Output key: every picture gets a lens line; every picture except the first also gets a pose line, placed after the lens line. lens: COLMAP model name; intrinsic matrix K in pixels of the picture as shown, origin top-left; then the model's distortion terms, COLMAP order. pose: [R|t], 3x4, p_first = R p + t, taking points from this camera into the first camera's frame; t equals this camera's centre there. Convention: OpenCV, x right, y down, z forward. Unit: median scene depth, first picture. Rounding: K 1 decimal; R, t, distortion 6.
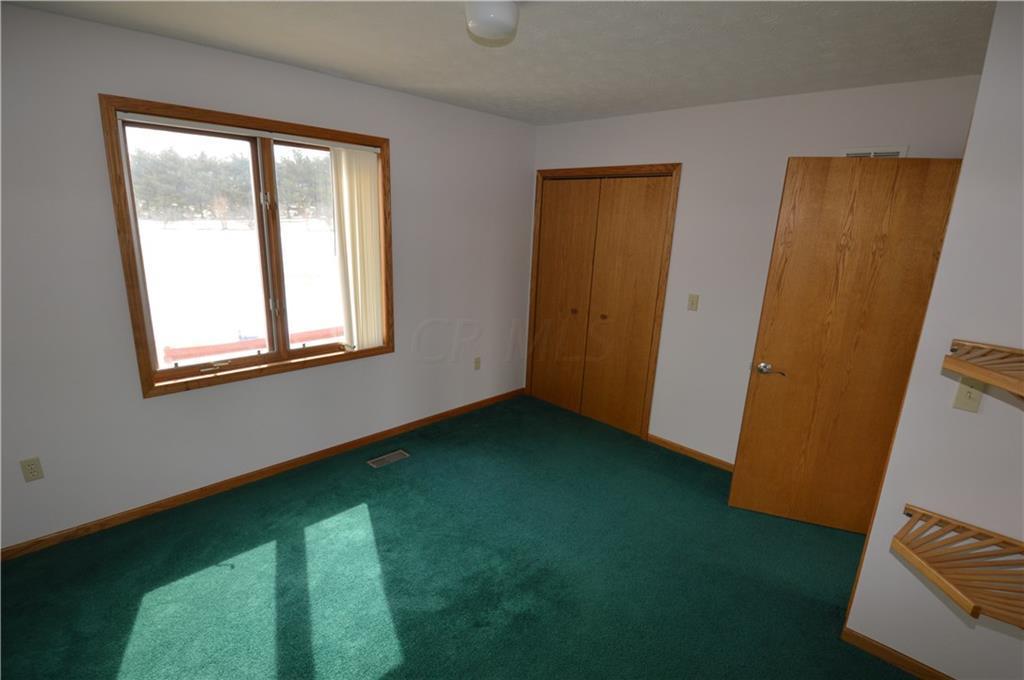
lens RADIAL K [[485.0, 0, 510.0], [0, 485.0, 347.8], [0, 0, 1]] dist [0.004030, -0.020018]
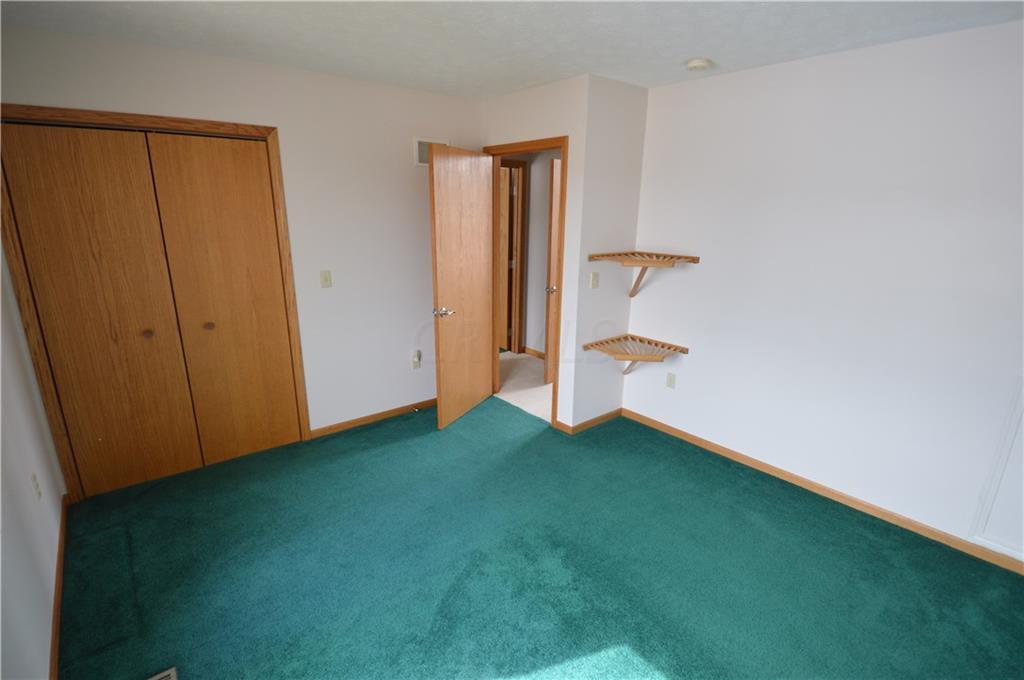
lens RADIAL K [[485.0, 0, 510.0], [0, 485.0, 347.8], [0, 0, 1]] dist [0.004030, -0.020018]
pose [[0.104711, -0.312964, 0.943975, -0.654368], [0.246882, 0.927661, 0.280170, -0.176001], [-0.963372, 0.203714, 0.174401, 0.604695]]
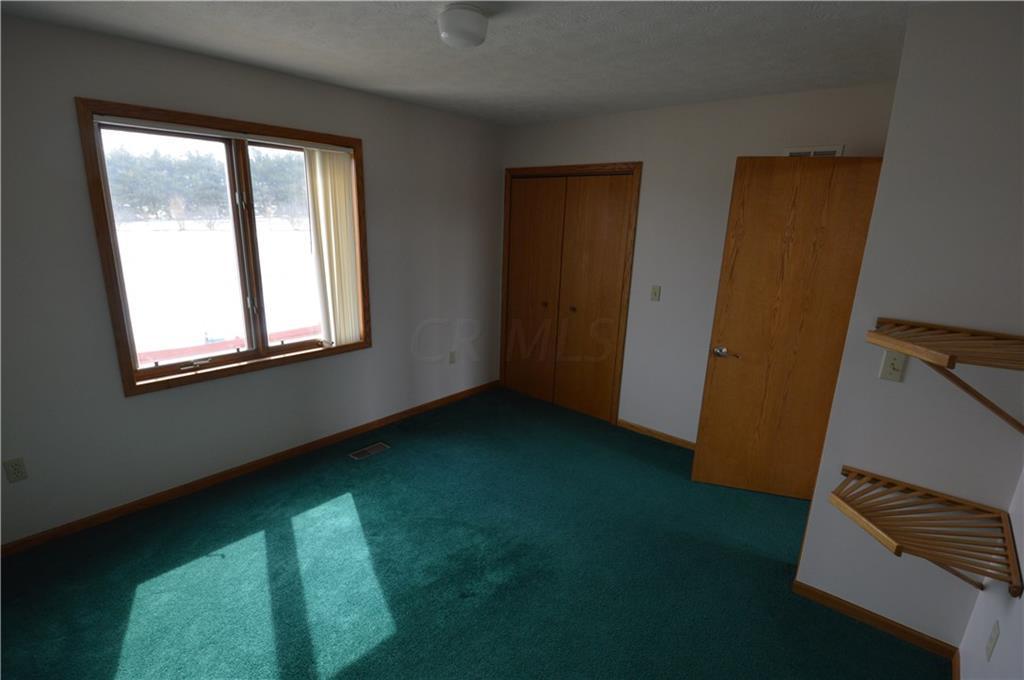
lens RADIAL K [[485.0, 0, 510.0], [0, 485.0, 347.8], [0, 0, 1]] dist [0.004030, -0.020018]
pose [[0.997850, -0.026228, 0.060058, -0.010165], [0.025899, 0.999645, 0.006255, 0.013842], [-0.060201, -0.004686, 0.998175, -0.052658]]
